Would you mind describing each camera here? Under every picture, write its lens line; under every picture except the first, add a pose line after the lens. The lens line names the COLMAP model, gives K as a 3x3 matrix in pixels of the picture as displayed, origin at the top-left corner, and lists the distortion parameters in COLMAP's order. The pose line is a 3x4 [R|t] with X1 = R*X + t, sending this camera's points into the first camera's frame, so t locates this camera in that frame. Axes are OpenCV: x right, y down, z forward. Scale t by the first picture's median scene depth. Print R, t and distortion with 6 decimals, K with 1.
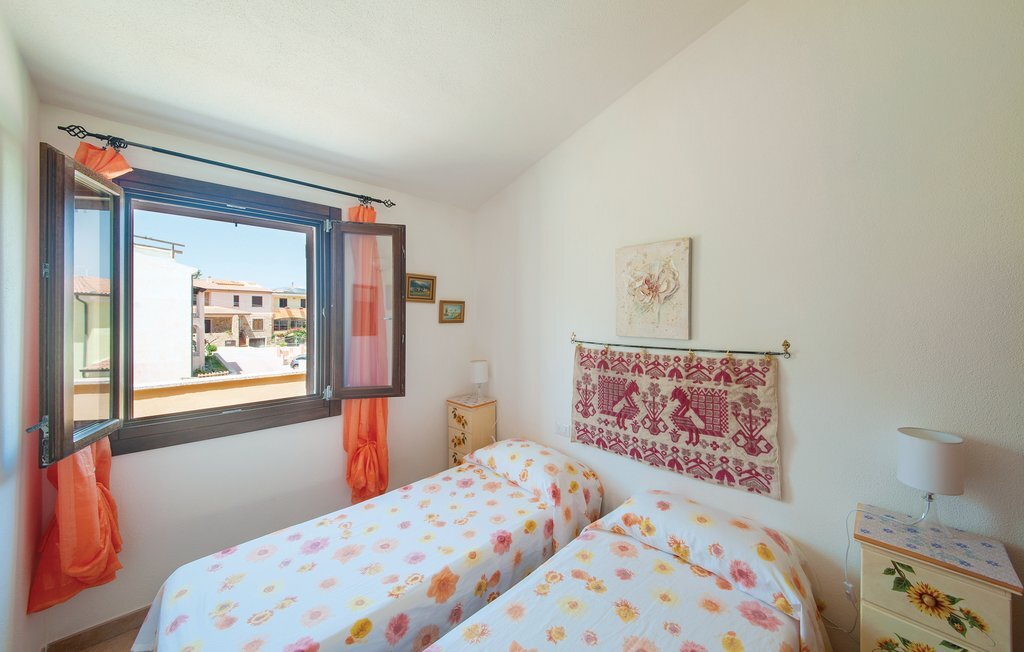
lens RADIAL K [[357.5, 0, 508.7], [0, 357.5, 319.6], [0, 0, 1]] dist [-0.013465, -0.001175]
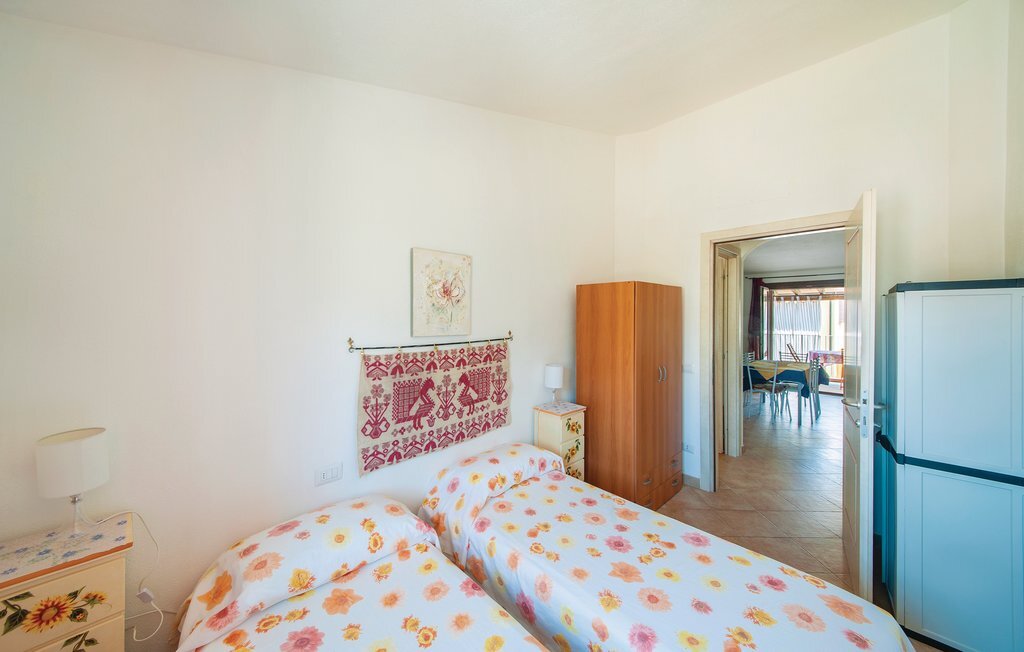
lens RADIAL K [[357.5, 0, 506.3], [0, 357.5, 318.4], [0, 0, 1]] dist [-0.013465, -0.001175]
pose [[-0.030961, -0.010363, 0.999467, -0.733745], [0.016646, 0.999802, 0.010882, -0.012719], [-0.999382, 0.016974, -0.030783, 0.830640]]
